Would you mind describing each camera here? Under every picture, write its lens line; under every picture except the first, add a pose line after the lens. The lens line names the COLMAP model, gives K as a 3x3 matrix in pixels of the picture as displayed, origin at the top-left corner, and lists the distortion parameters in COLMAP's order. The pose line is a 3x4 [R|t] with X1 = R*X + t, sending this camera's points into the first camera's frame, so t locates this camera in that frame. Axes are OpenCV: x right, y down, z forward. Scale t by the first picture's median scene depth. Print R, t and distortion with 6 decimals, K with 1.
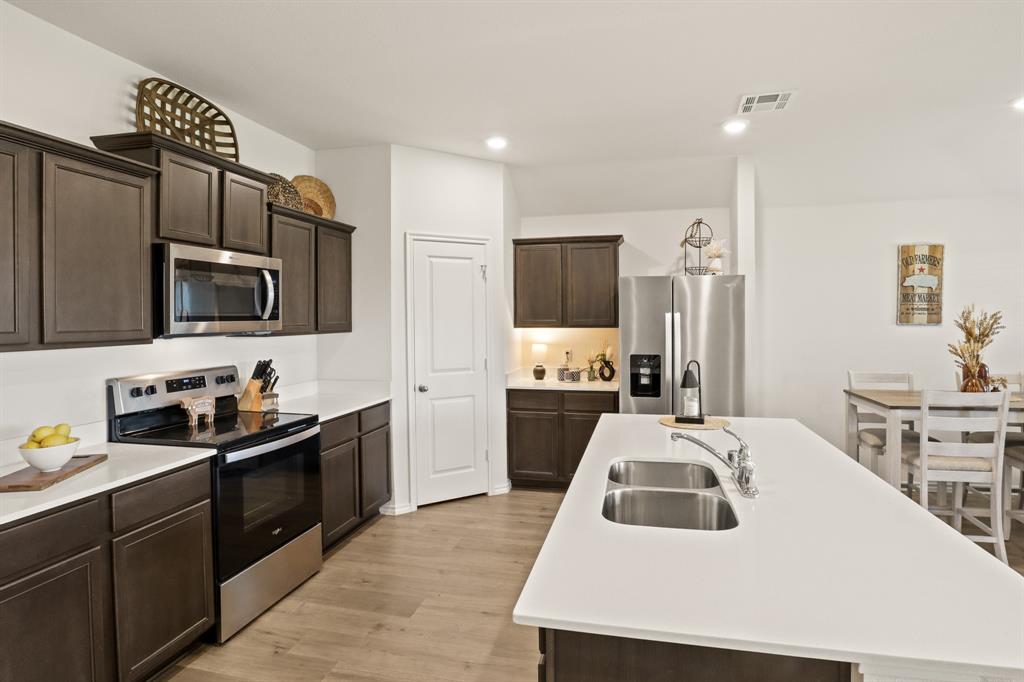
lens RADIAL K [[522.4, 0, 520.1], [0, 522.4, 322.3], [0, 0, 1]] dist [-0.040797, 0.010261]
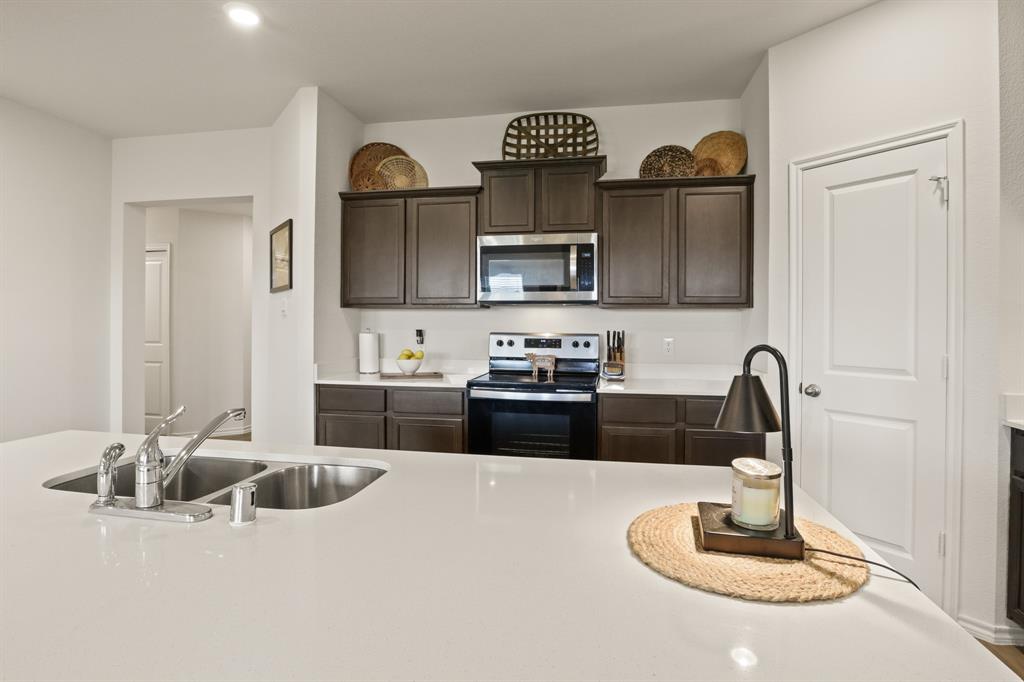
lens RADIAL K [[522.4, 0, 516.1], [0, 522.4, 325.7], [0, 0, 1]] dist [-0.040797, 0.010261]
pose [[0.059873, 0.014607, -0.998099, 0.494403], [-0.014232, 0.999804, 0.013778, 0.045389], [0.998105, 0.013380, 0.060069, 0.655298]]
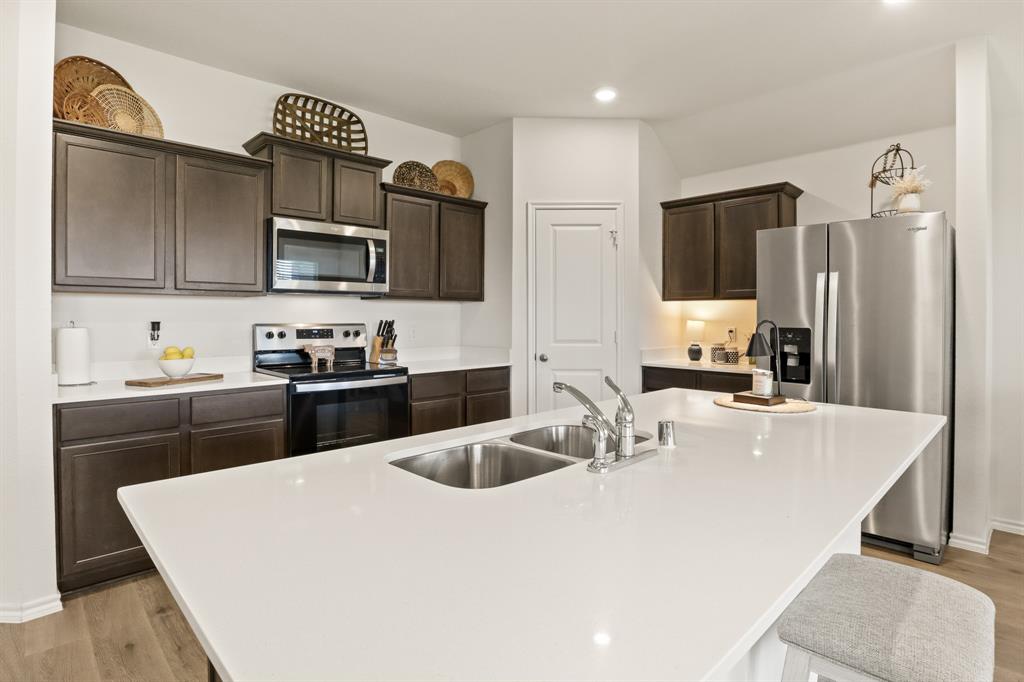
lens RADIAL K [[522.4, 0, 519.8], [0, 522.4, 317.6], [0, 0, 1]] dist [-0.040797, 0.010261]
pose [[0.848195, 0.008494, -0.529615, 0.336562], [-0.012127, 0.999921, -0.003384, 0.060220], [0.529545, 0.009293, 0.848231, 0.148744]]
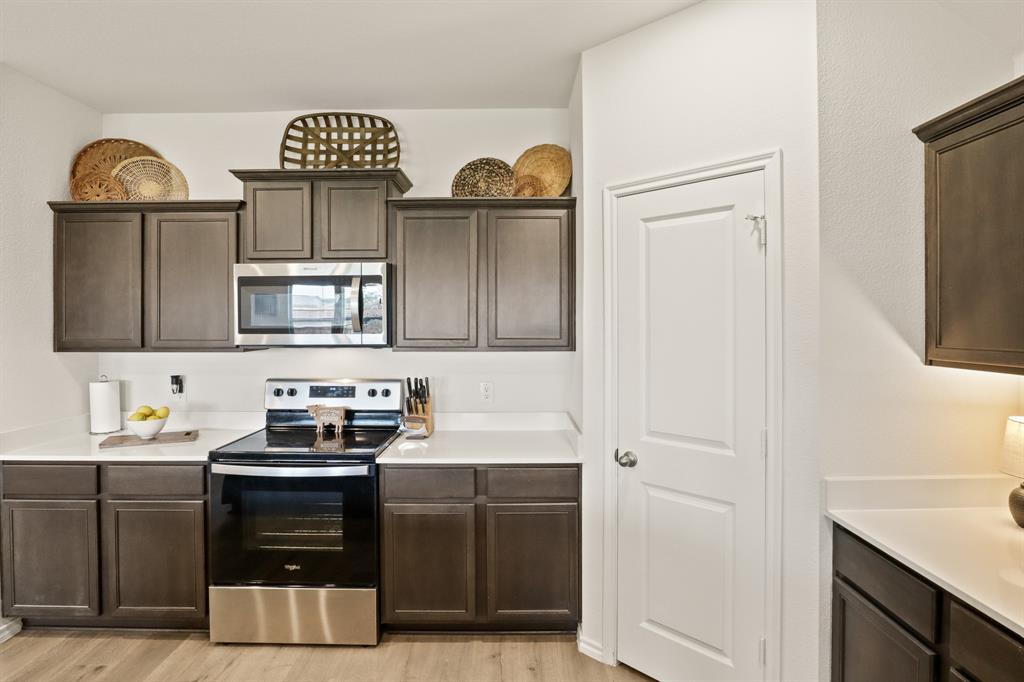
lens RADIAL K [[522.4, 0, 493.1], [0, 522.4, 322.8], [0, 0, 1]] dist [-0.040797, 0.010261]
pose [[0.241298, 0.005498, -0.970435, 0.354917], [-0.010954, 0.999936, 0.002941, -0.021839], [0.970389, 0.009920, 0.241343, 0.812724]]
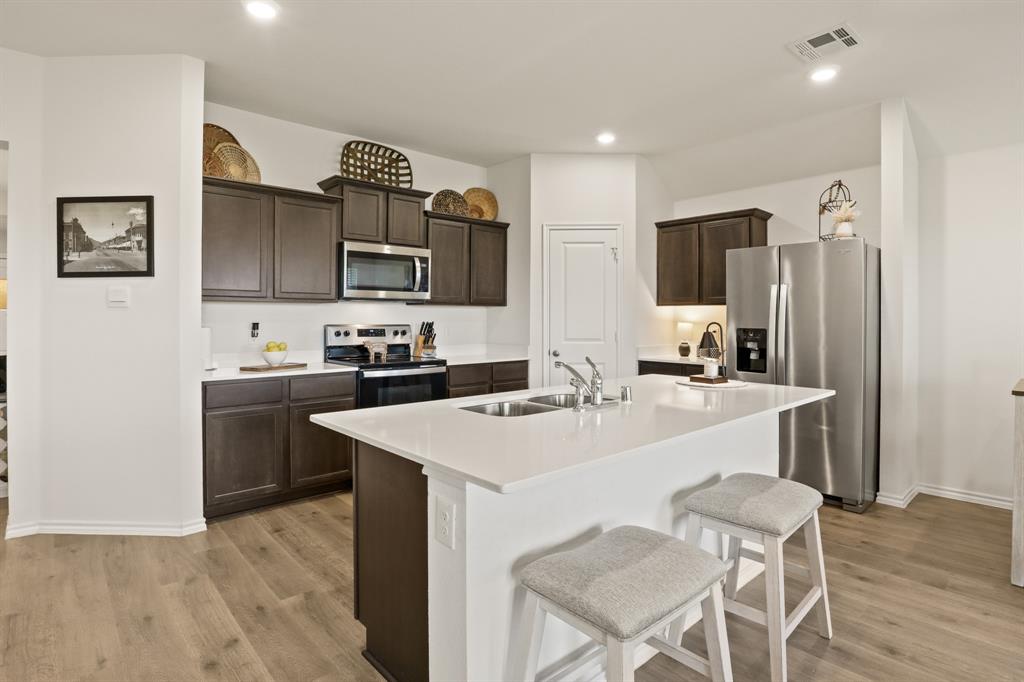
lens RADIAL K [[522.4, 0, 523.3], [0, 522.4, 316.5], [0, 0, 1]] dist [-0.040797, 0.010261]
pose [[0.832711, 0.008040, -0.553649, 0.462470], [-0.013992, 0.999881, -0.006525, 0.057381], [0.553531, 0.013181, 0.832724, -0.043899]]
